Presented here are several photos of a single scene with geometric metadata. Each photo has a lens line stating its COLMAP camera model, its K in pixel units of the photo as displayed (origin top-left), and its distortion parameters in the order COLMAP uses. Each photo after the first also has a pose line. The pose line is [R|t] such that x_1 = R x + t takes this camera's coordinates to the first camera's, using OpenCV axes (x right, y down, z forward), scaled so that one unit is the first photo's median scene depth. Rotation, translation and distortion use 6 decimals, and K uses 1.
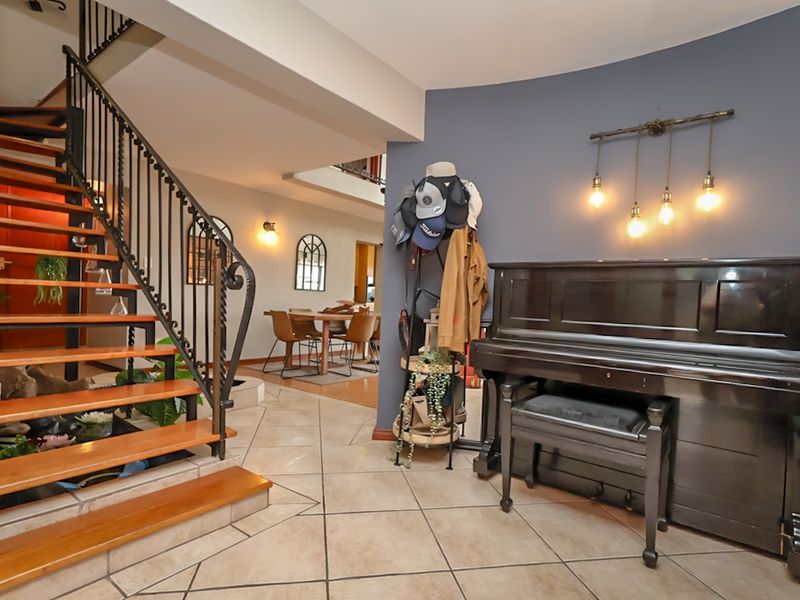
lens RADIAL K [[429.8, 0, 398.3], [0, 429.8, 309.5], [0, 0, 1]] dist [0.002441, 0.000295]
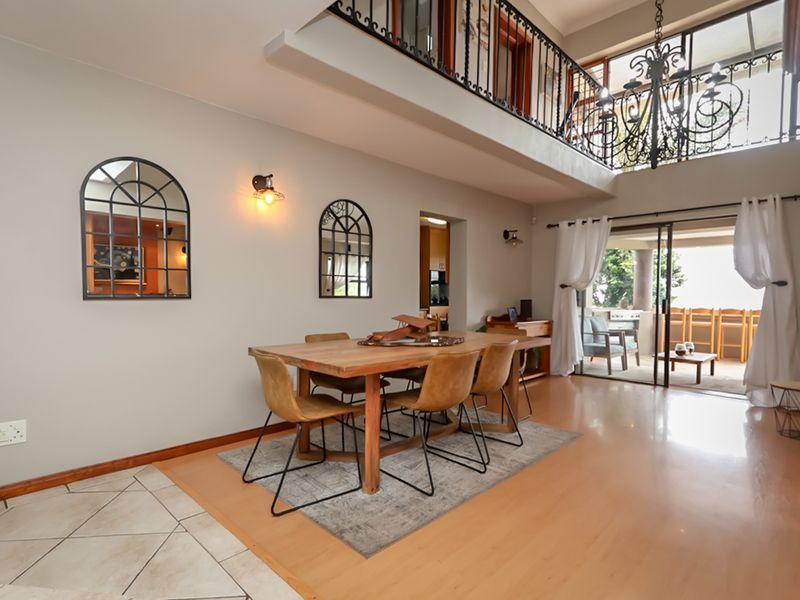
lens RADIAL K [[429.8, 0, 398.3], [0, 429.8, 309.5], [0, 0, 1]] dist [0.002441, 0.000295]
pose [[0.991623, -0.035630, -0.124154, -0.064830], [0.036420, 0.999328, 0.004105, -0.028291], [0.123925, -0.008593, 0.992254, 0.438280]]
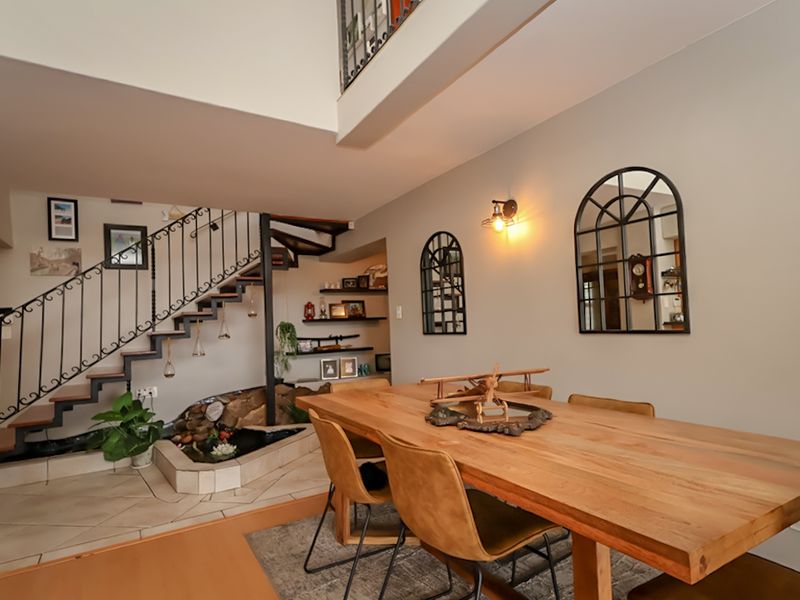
lens RADIAL K [[429.8, 0, 398.3], [0, 429.8, 309.5], [0, 0, 1]] dist [0.002441, 0.000295]
pose [[-0.362199, -0.078177, -0.928816, 0.157783], [-0.014613, 0.996830, -0.078203, -0.038107], [0.931986, -0.014752, -0.362194, 0.953177]]
